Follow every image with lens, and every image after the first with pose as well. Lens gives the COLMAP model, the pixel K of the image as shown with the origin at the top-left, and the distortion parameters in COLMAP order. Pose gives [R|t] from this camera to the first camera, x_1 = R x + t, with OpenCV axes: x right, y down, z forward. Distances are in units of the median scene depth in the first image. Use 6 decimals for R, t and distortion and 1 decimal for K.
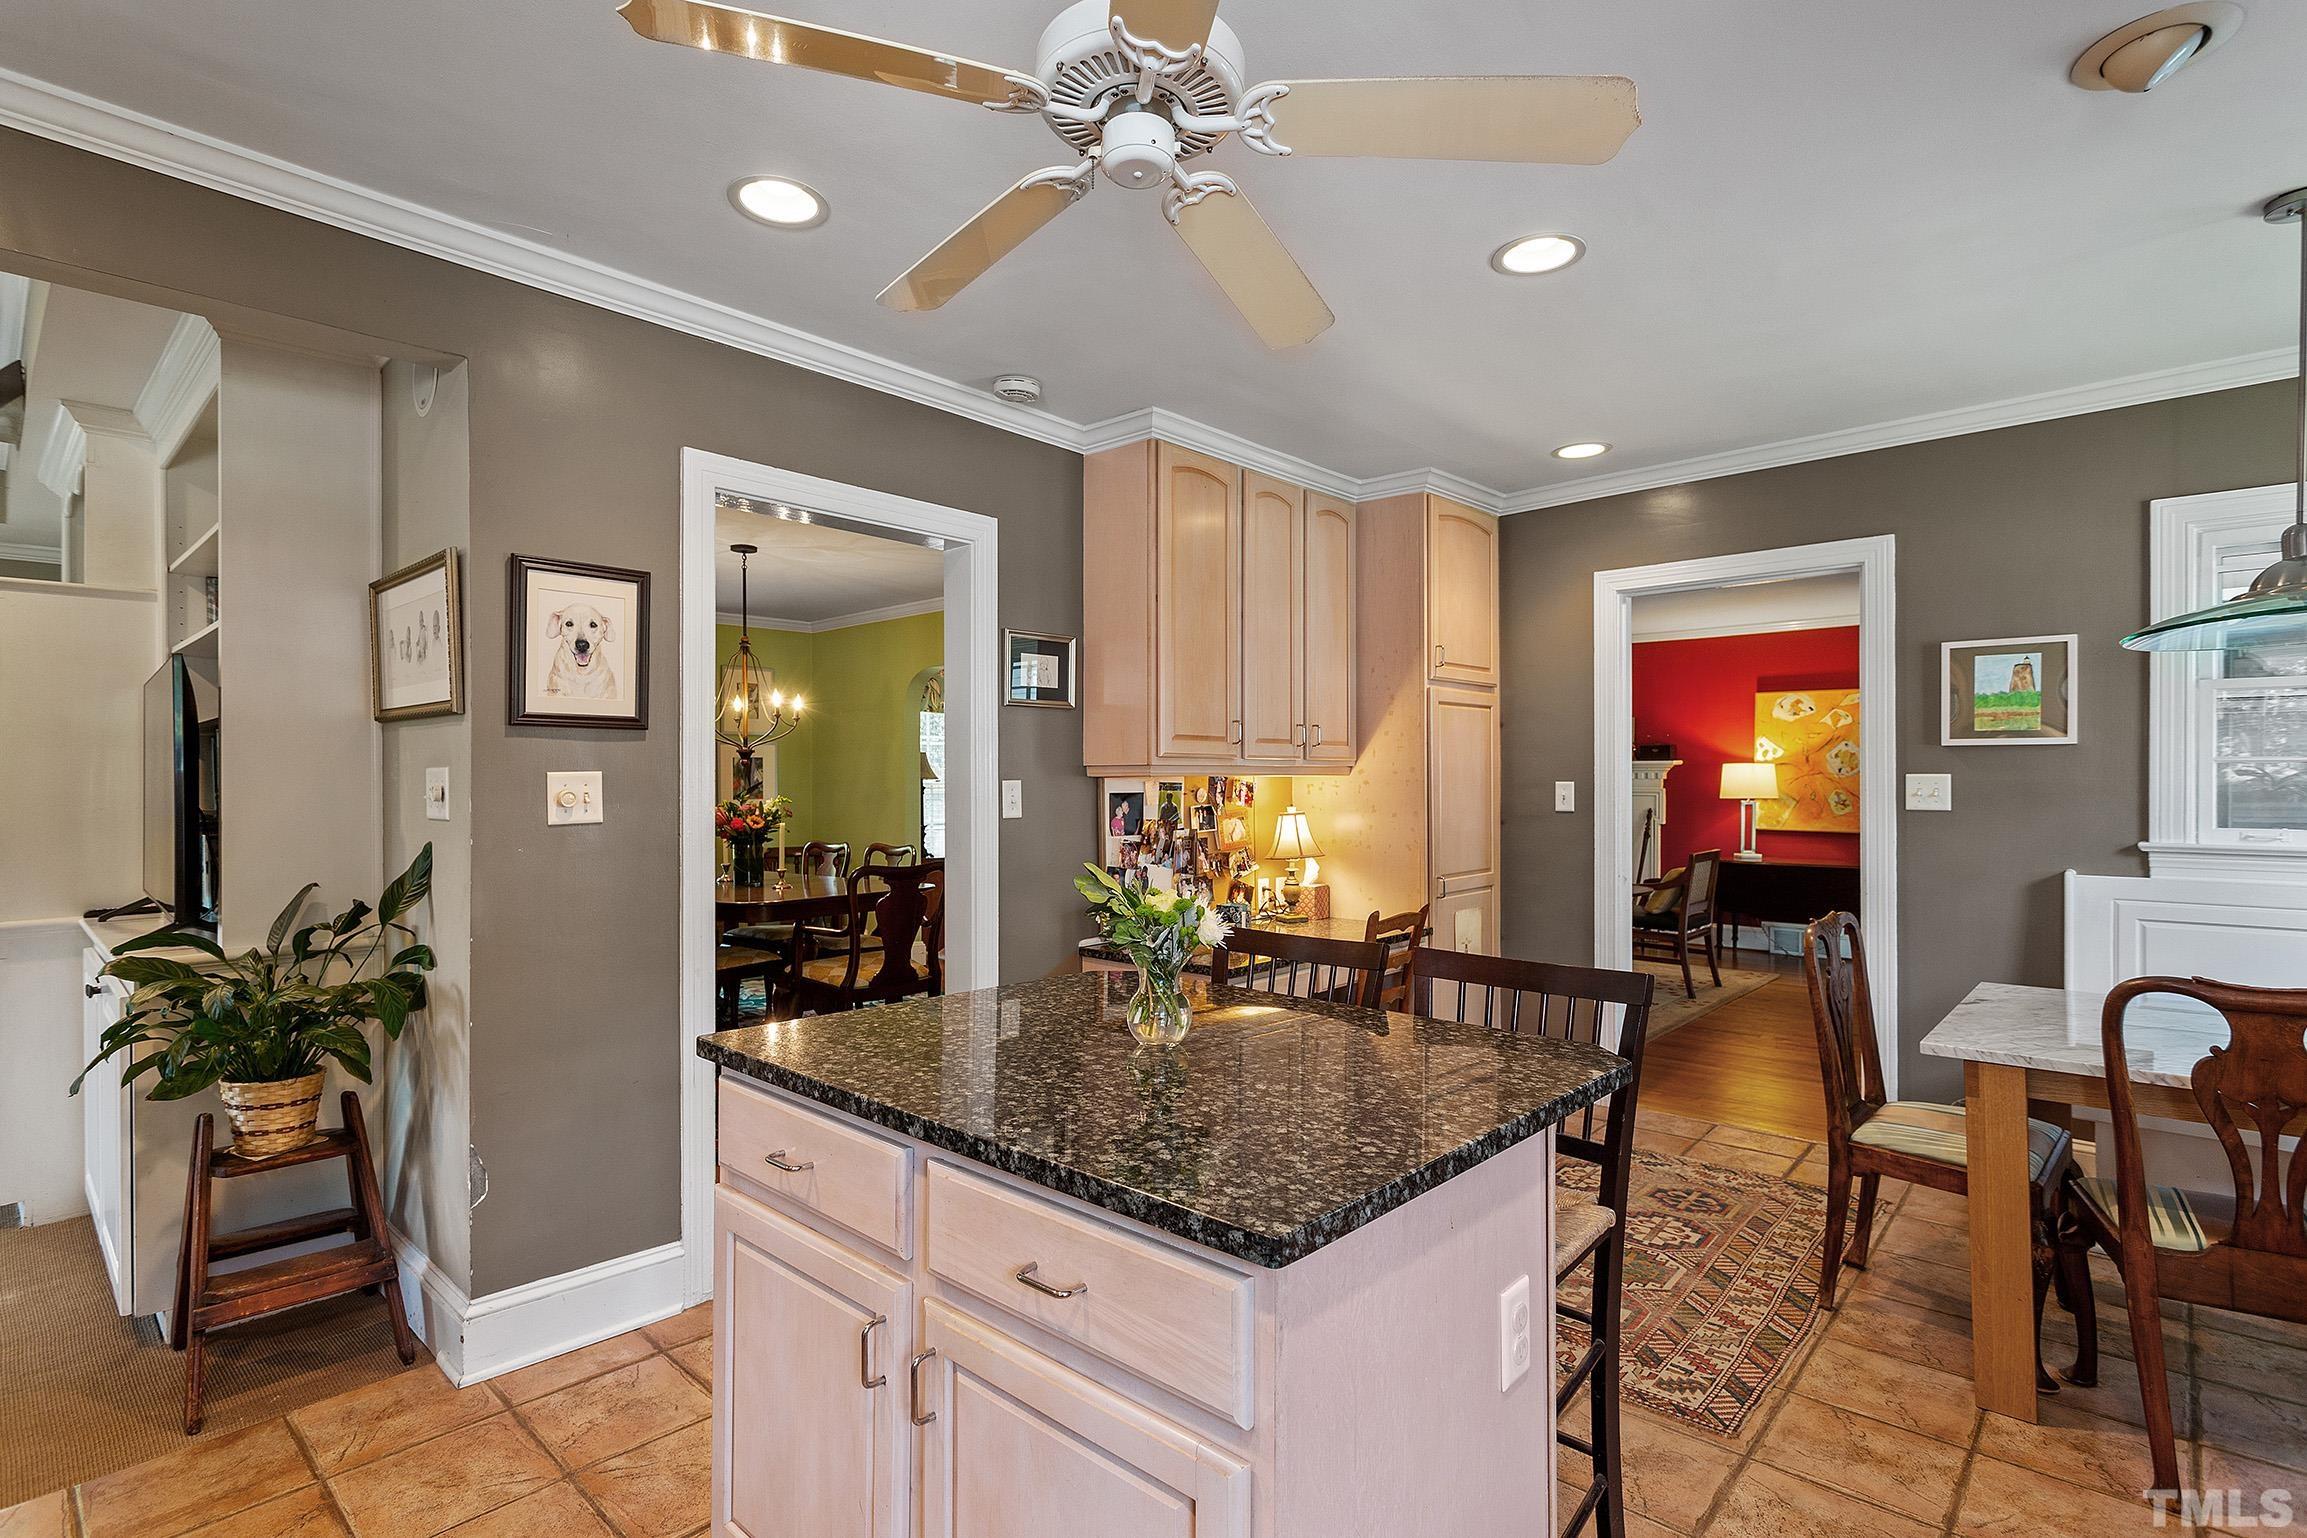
lens RADIAL K [[1108.9, 0, 1163.8], [0, 1108.9, 779.4], [0, 0, 1]] dist [0.002331, 0.000437]
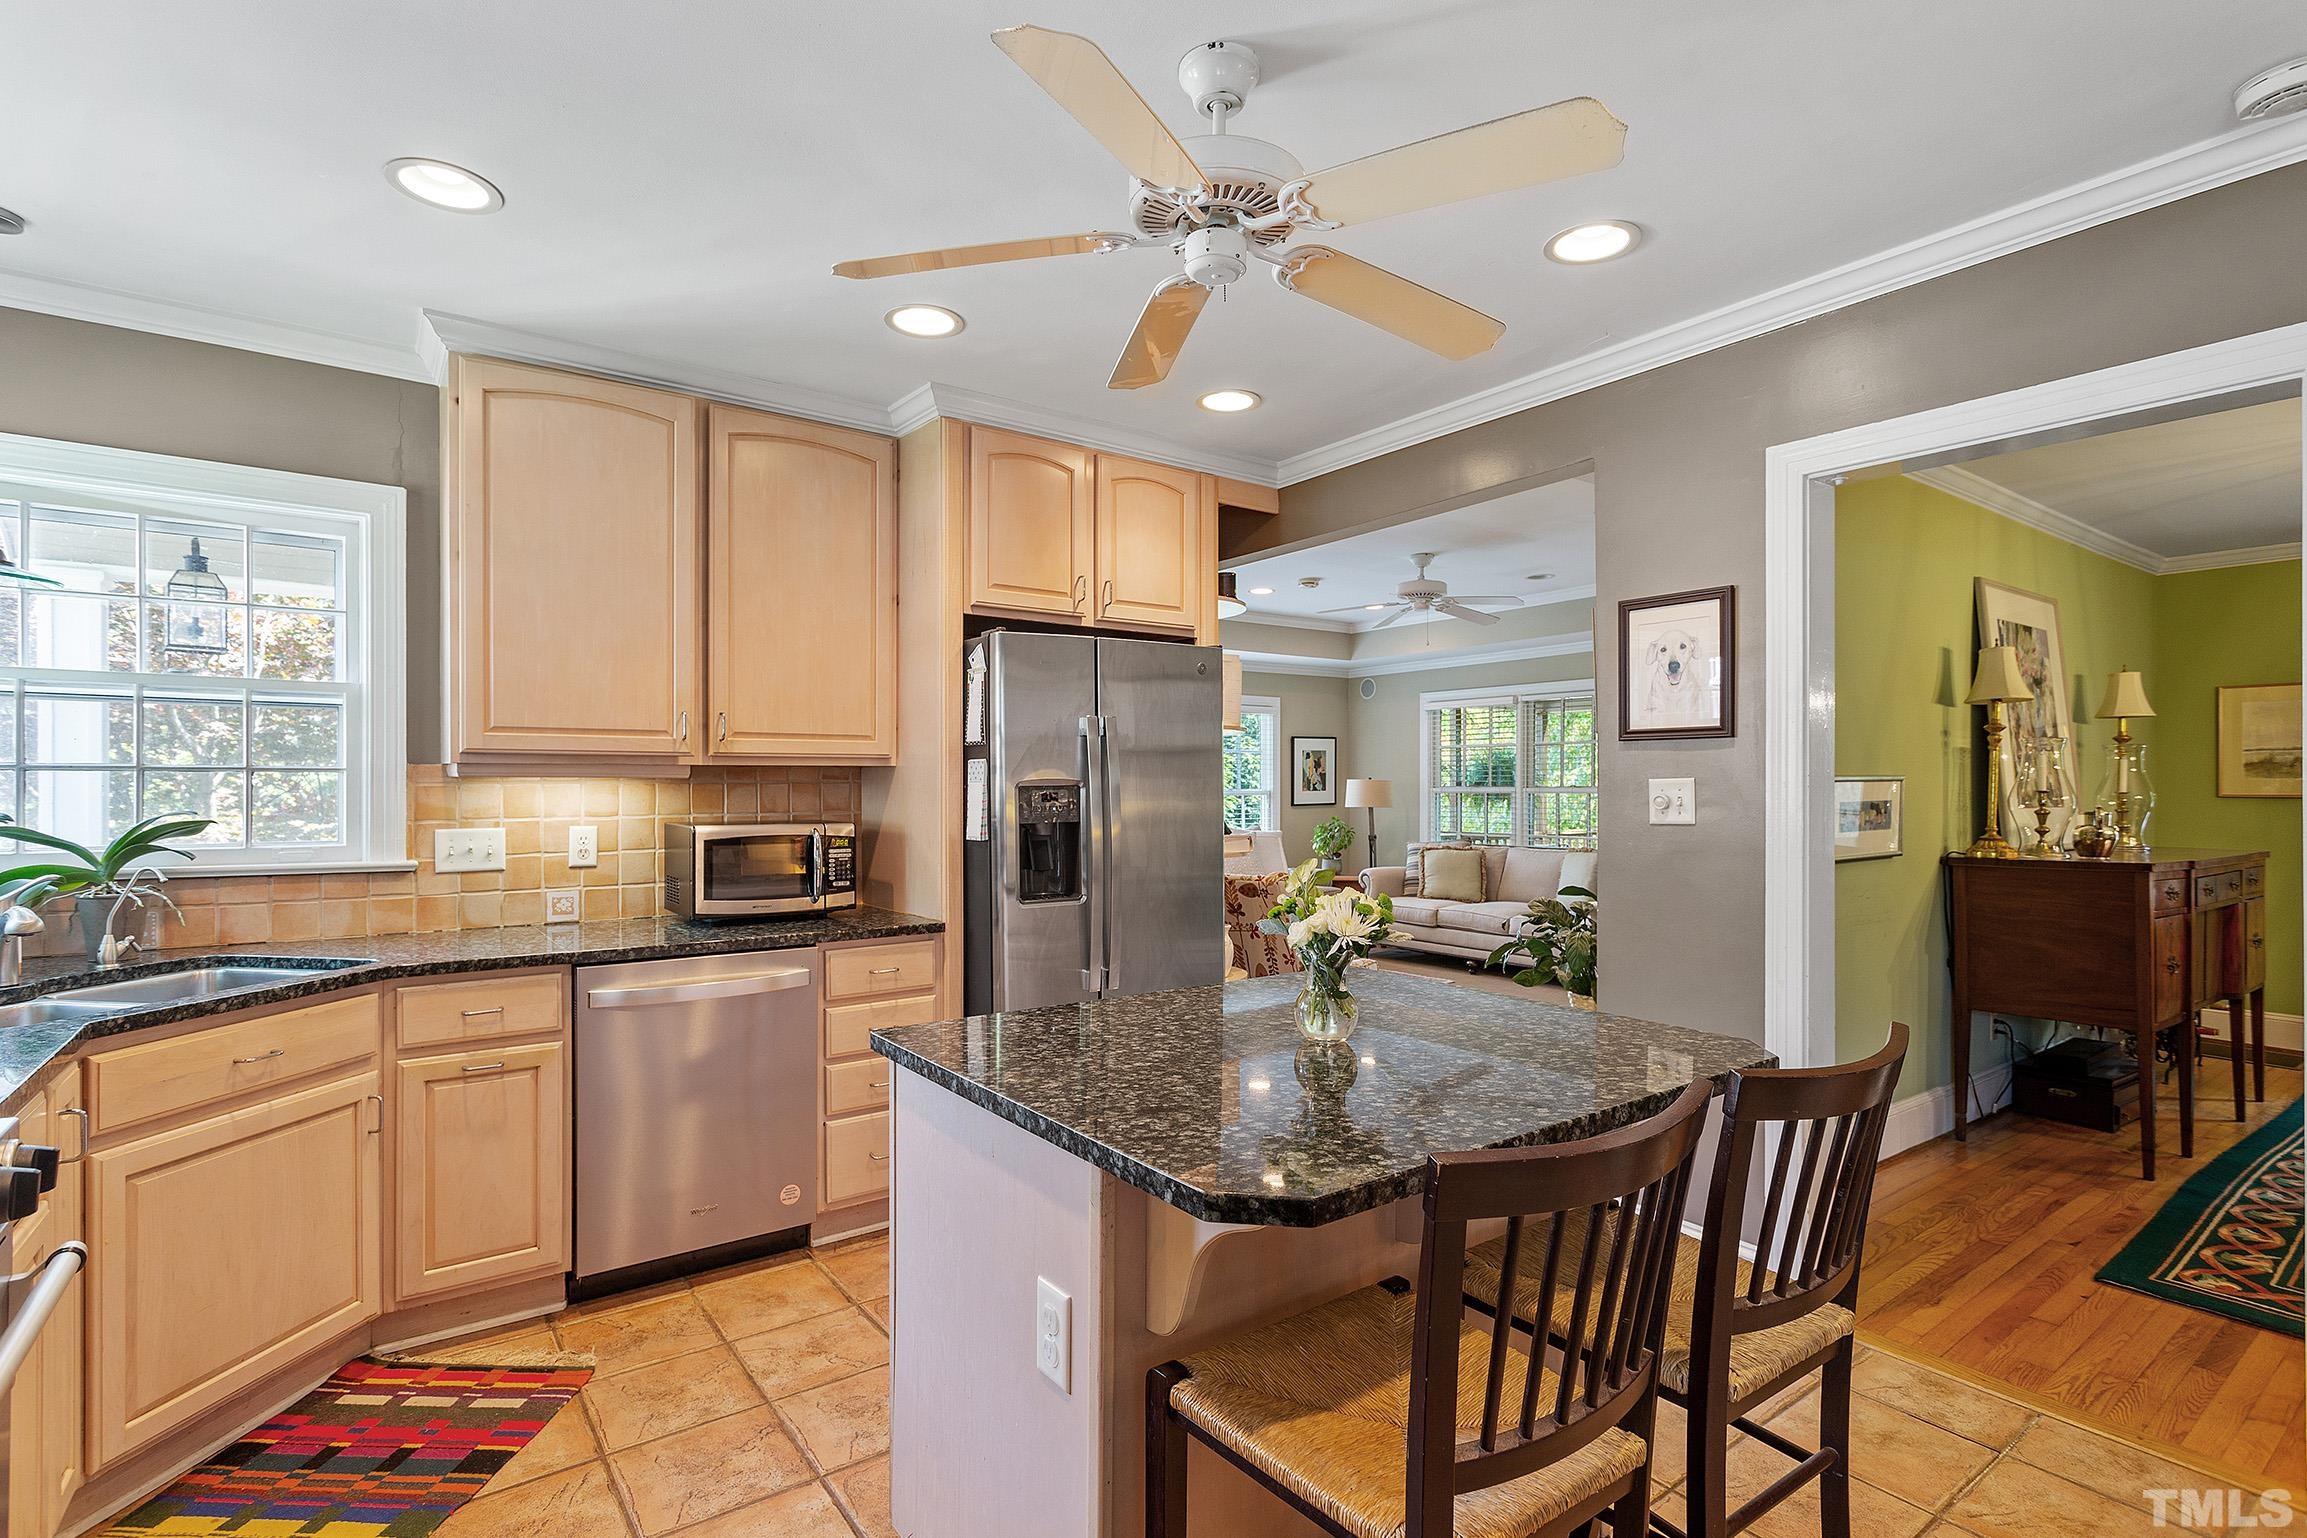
lens RADIAL K [[1108.9, 0, 1141.3], [0, 1108.9, 778.2], [0, 0, 1]] dist [0.002331, 0.000437]
pose [[-0.205460, -0.010641, -0.978608, 0.663120], [-0.002341, 0.999943, -0.010382, 0.005862], [0.978663, 0.000158, -0.205473, 0.669015]]
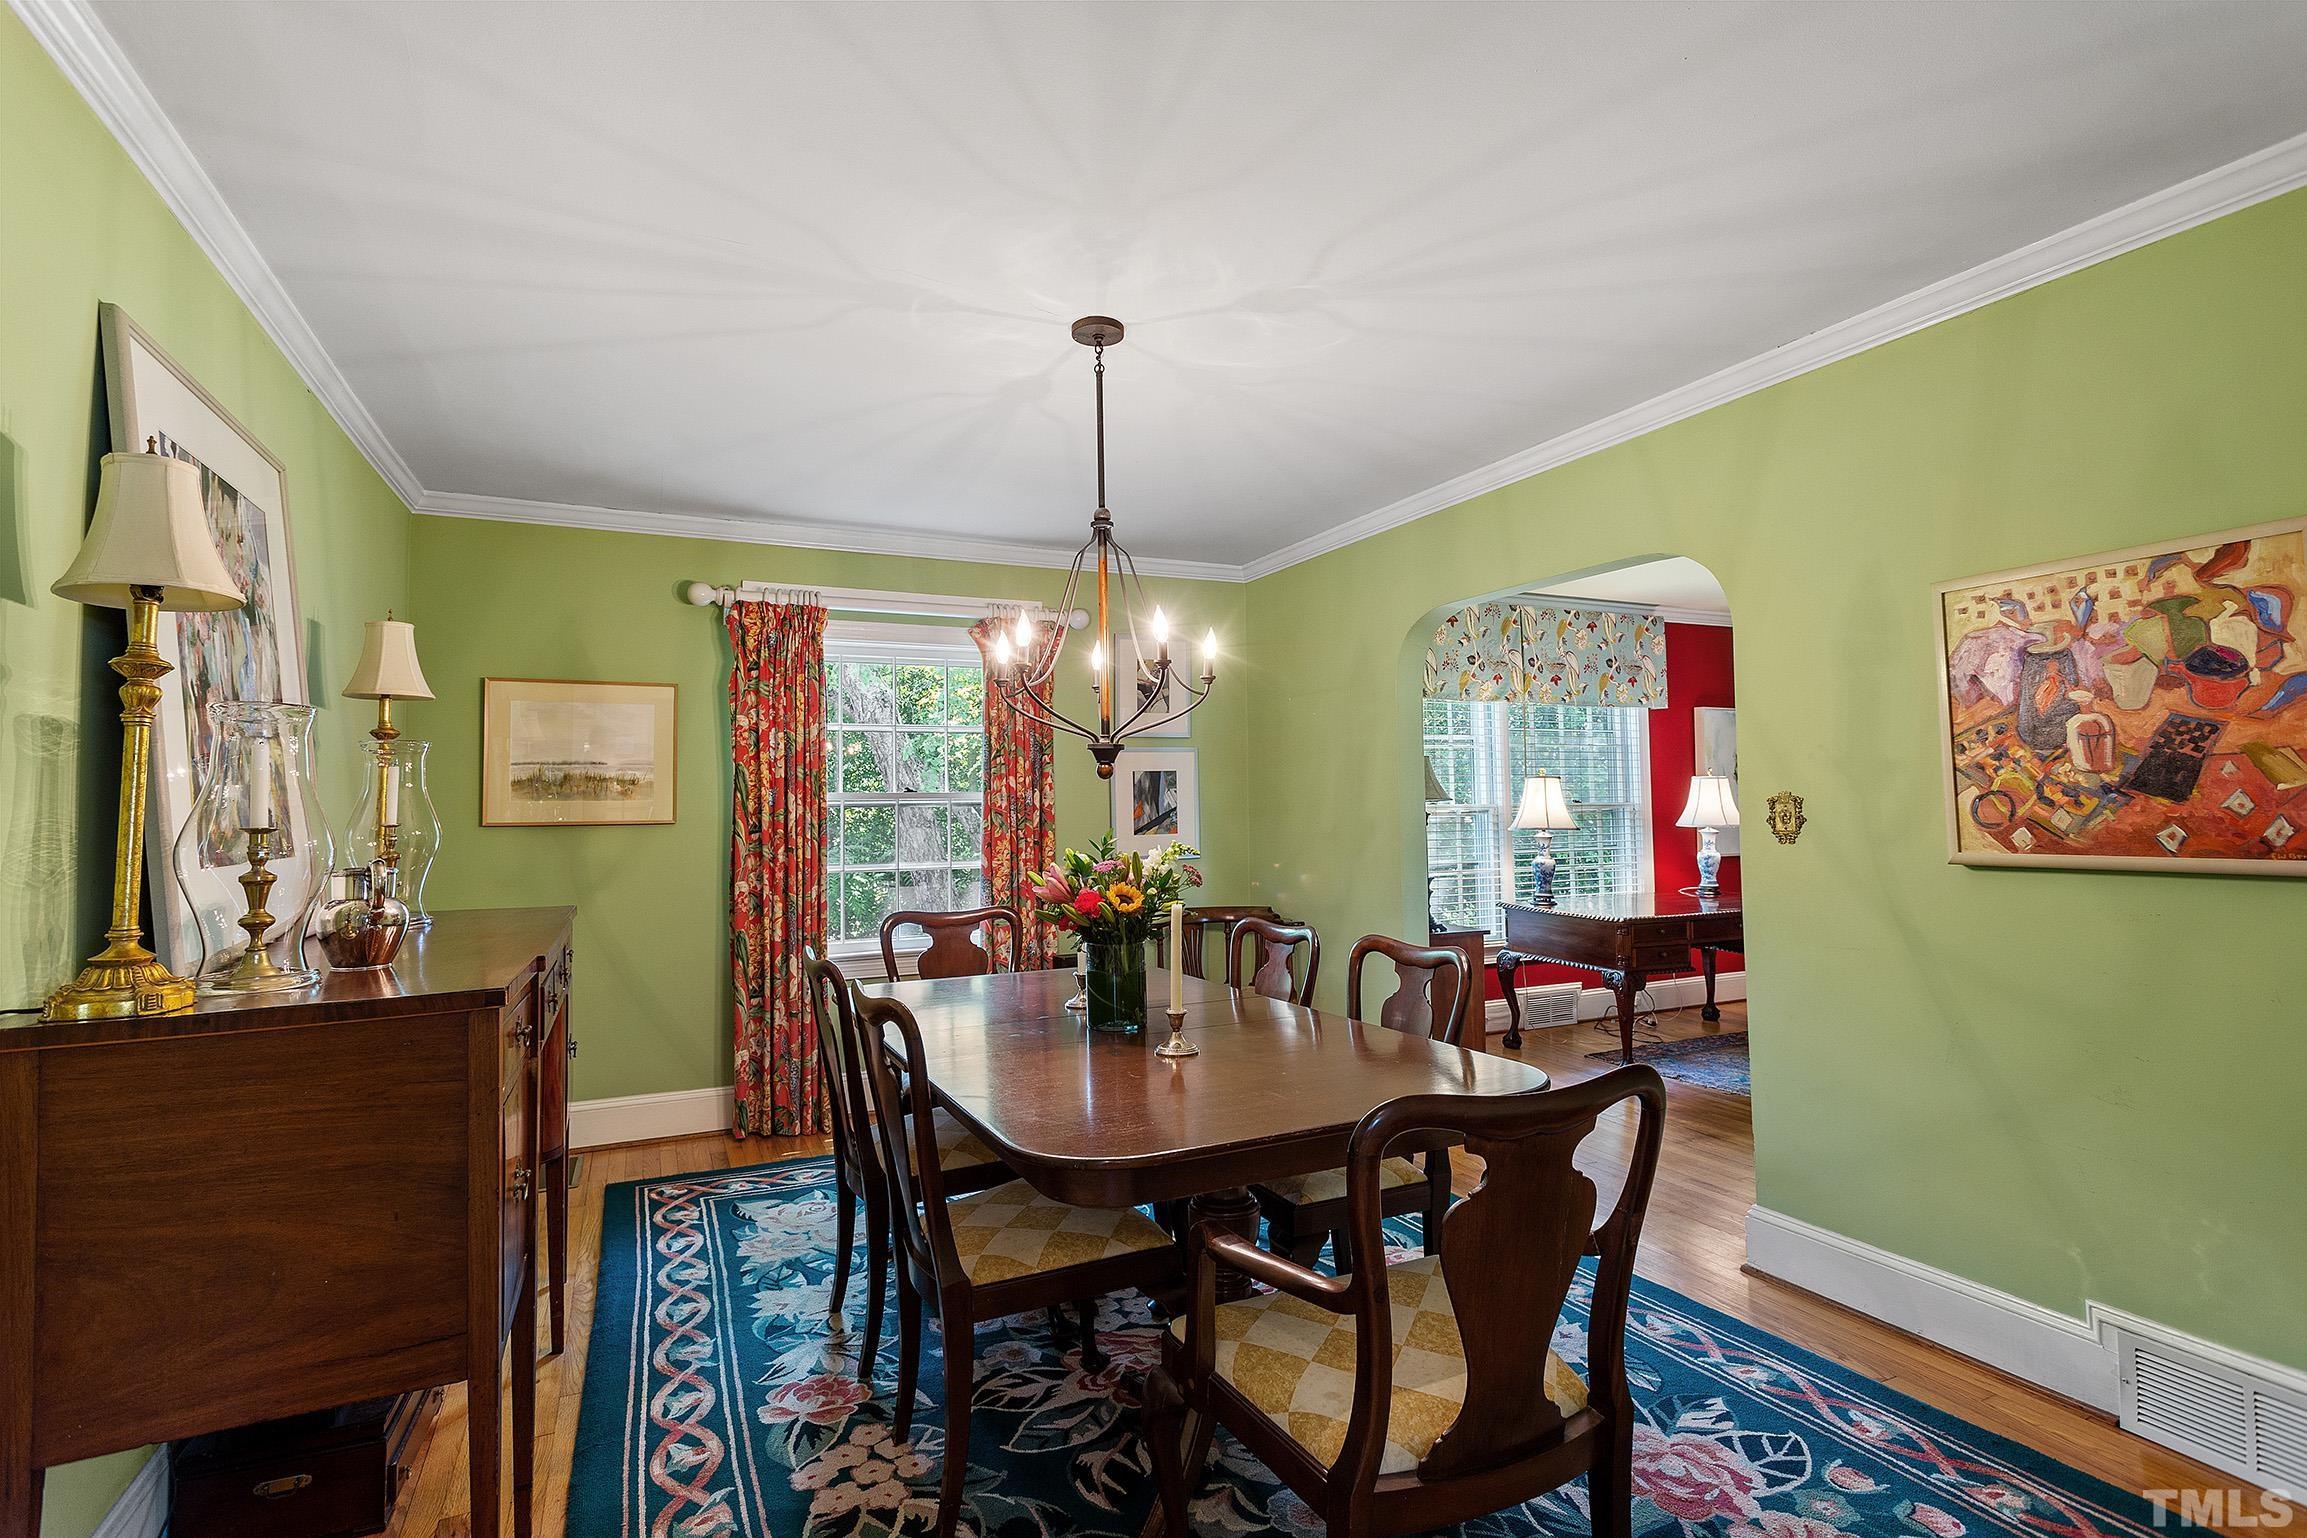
lens RADIAL K [[1108.9, 0, 1149.3], [0, 1108.9, 760.1], [0, 0, 1]] dist [0.002331, 0.000437]
pose [[0.919536, -0.031428, -0.391747, -0.359427], [0.017178, 0.999059, -0.039830, -0.000075], [0.392630, 0.029896, 0.919211, 1.177479]]
